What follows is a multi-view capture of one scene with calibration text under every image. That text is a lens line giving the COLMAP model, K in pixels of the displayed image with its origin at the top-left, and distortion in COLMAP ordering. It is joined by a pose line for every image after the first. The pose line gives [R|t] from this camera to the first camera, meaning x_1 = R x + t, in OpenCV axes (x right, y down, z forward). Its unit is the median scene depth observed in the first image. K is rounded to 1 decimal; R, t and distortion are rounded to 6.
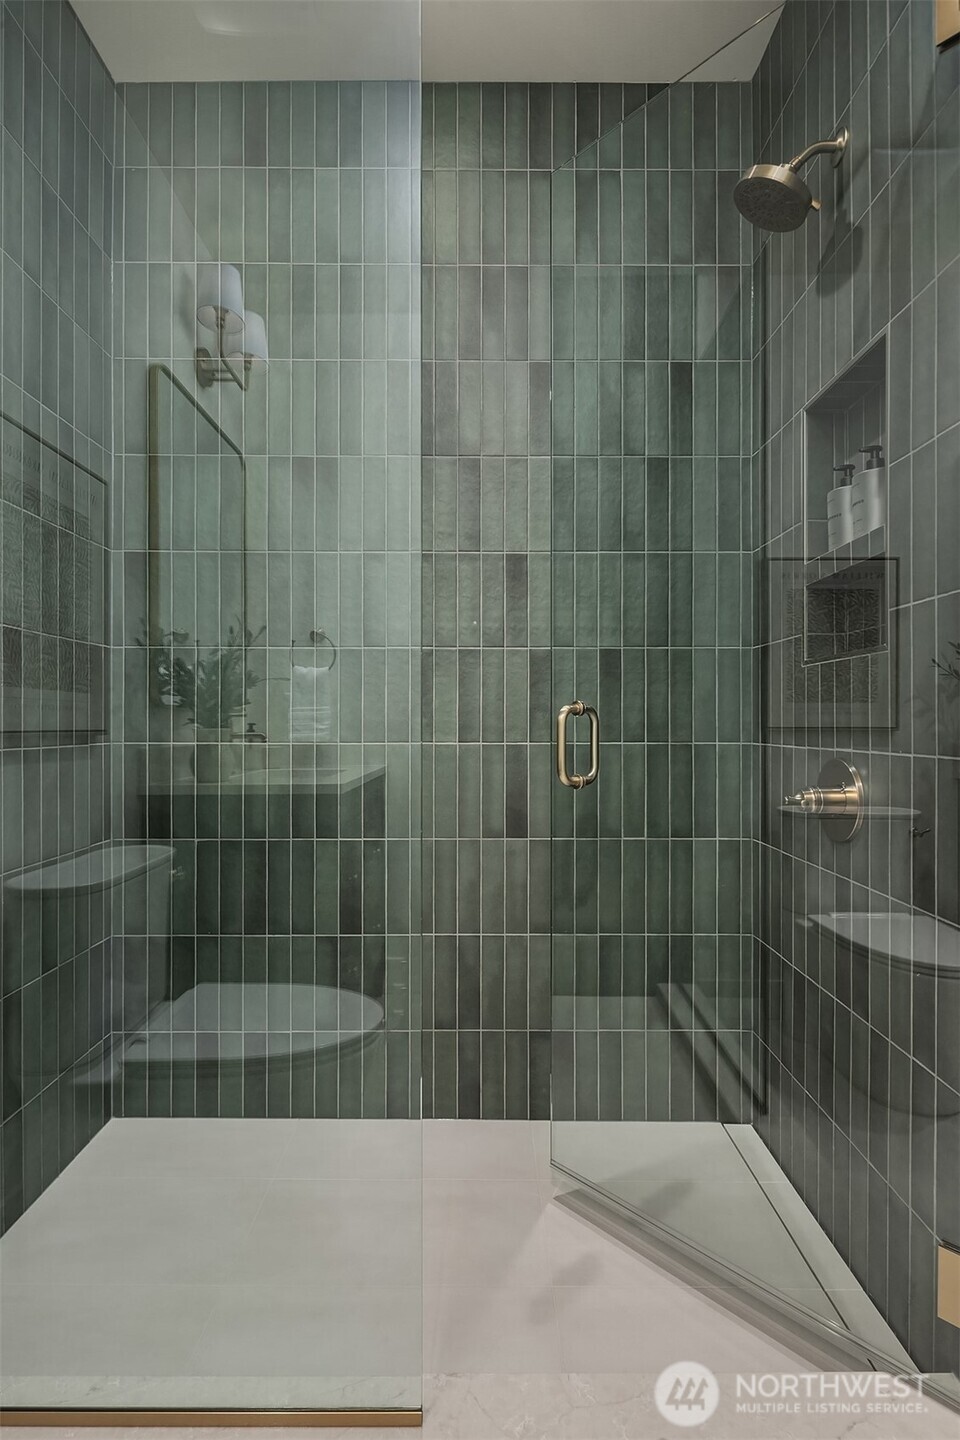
lens RADIAL K [[698.6, 0, 478.6], [0, 698.6, 717.1], [0, 0, 1]] dist [-0.002225, -0.001240]
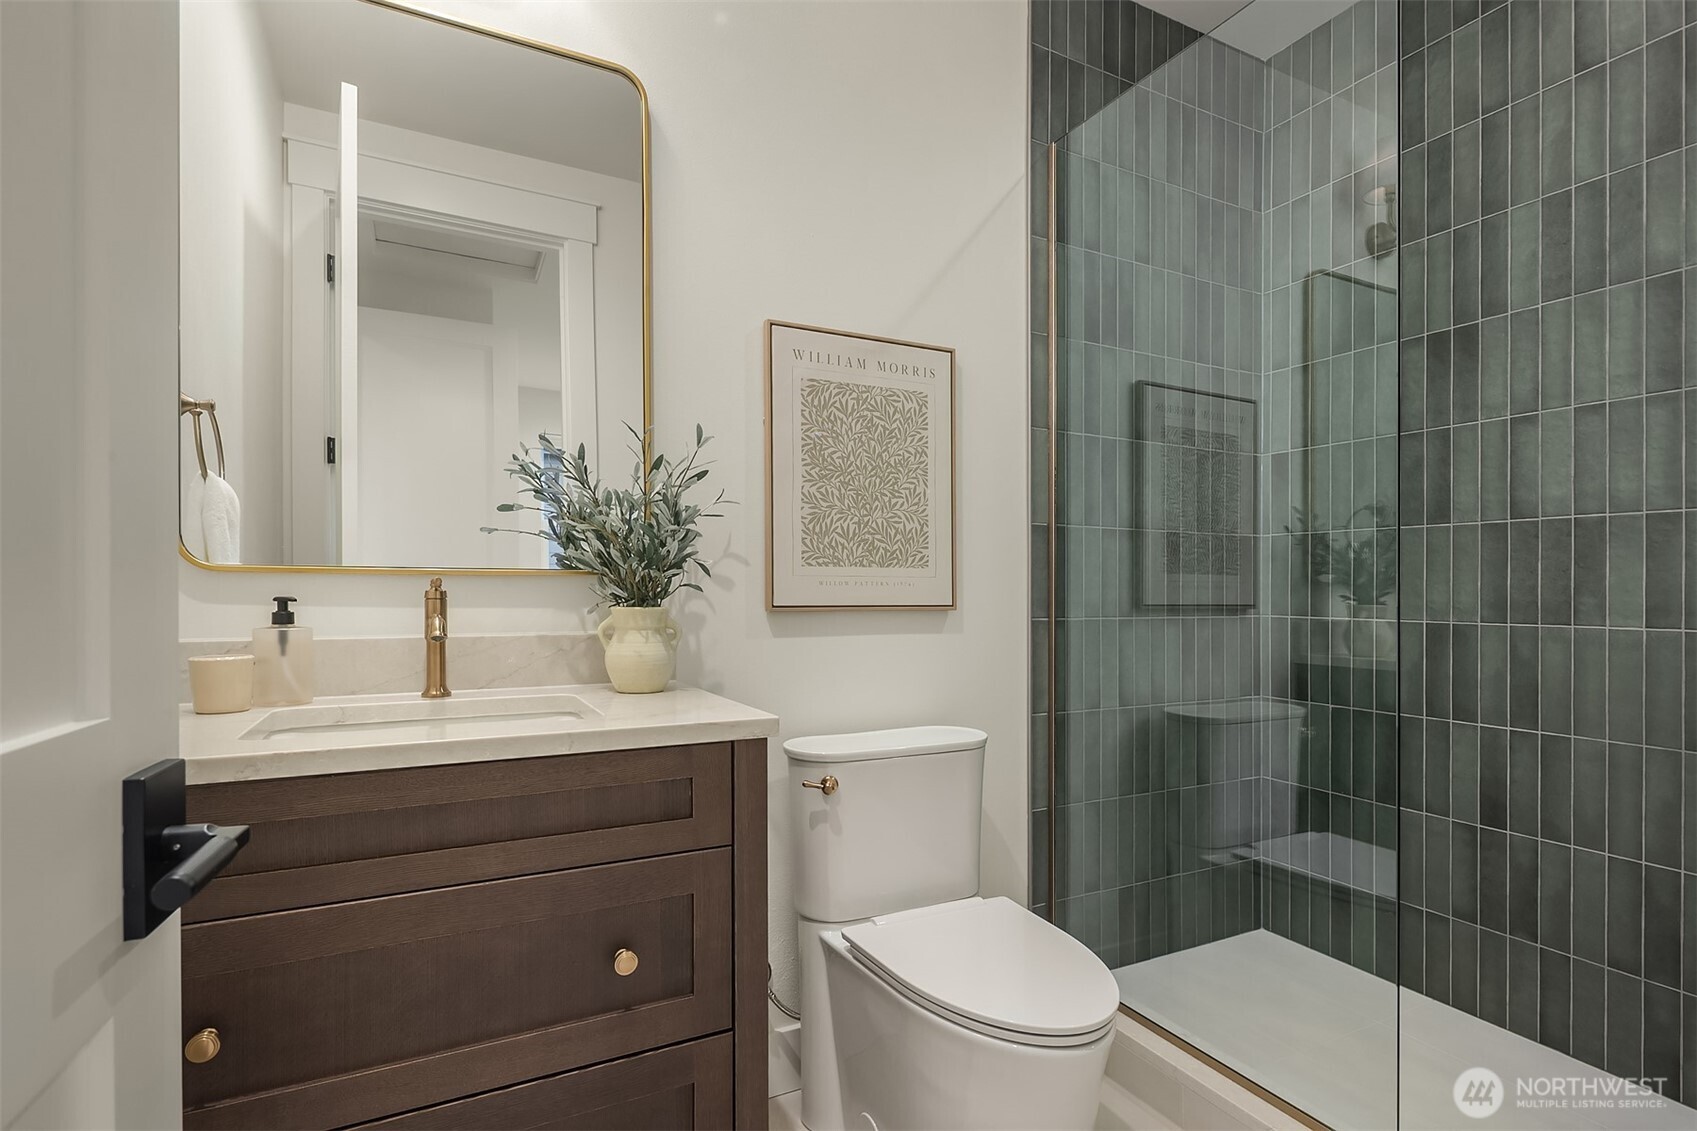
lens RADIAL K [[823.3, 0, 844.6], [0, 823.3, 591.8], [0, 0, 1]] dist [-0.002225, -0.001240]
pose [[0.448339, 0.004327, -0.893853, 0.411790], [-0.000235, 0.999989, 0.004723, -0.010534], [0.893864, -0.001908, 0.448335, -0.272213]]
